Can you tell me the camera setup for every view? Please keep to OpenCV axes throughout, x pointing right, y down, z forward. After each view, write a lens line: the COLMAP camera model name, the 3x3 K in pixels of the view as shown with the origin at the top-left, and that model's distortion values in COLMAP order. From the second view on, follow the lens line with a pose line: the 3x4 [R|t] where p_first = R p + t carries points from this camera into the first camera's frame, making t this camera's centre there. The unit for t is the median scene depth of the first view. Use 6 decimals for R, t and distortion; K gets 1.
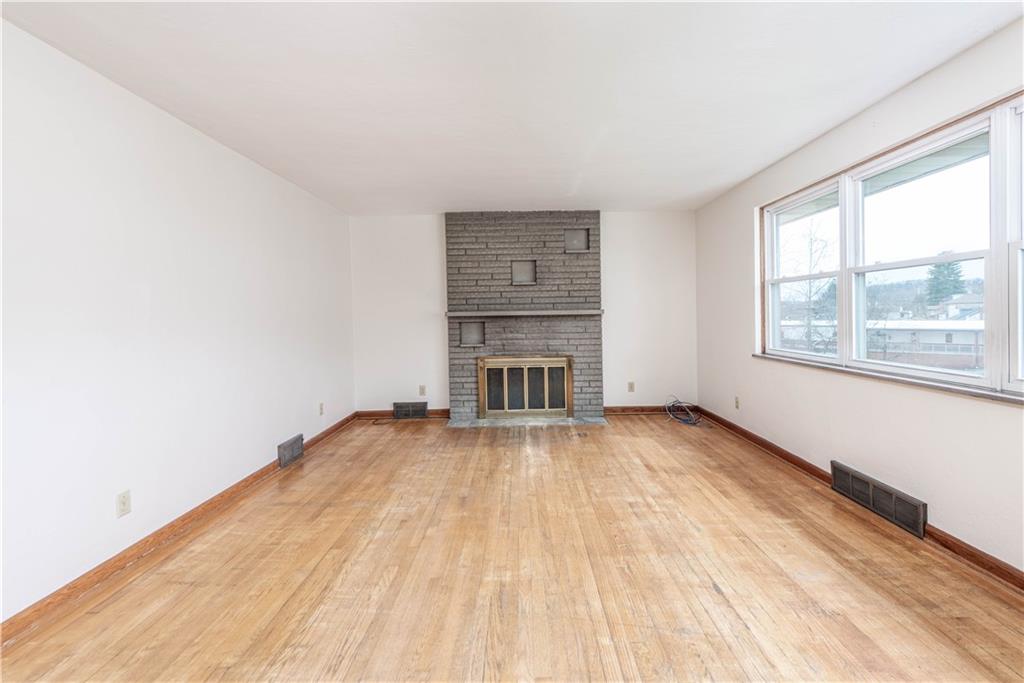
lens RADIAL K [[426.7, 0, 514.8], [0, 426.7, 324.8], [0, 0, 1]] dist [0.019671, -0.008916]
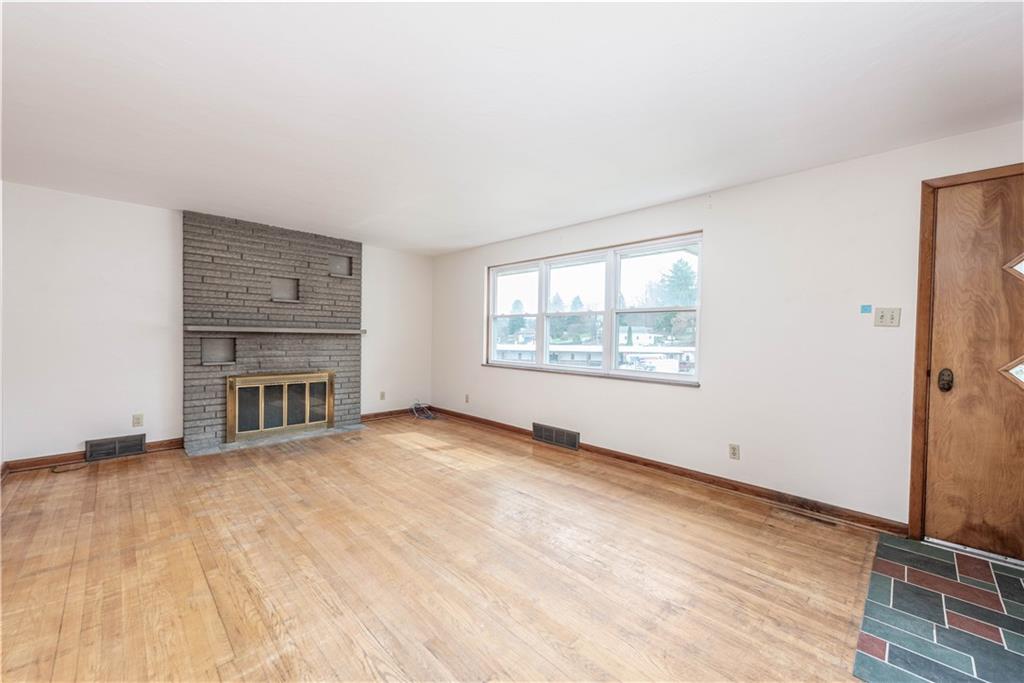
lens RADIAL K [[403.9, 0, 515.3], [0, 403.9, 351.6], [0, 0, 1]] dist [0.002844, -0.000268]
pose [[0.704160, 0.001185, 0.710040, -0.272966], [-0.011487, 0.999887, 0.009722, 0.007132], [-0.709949, -0.015002, 0.704094, -0.054656]]
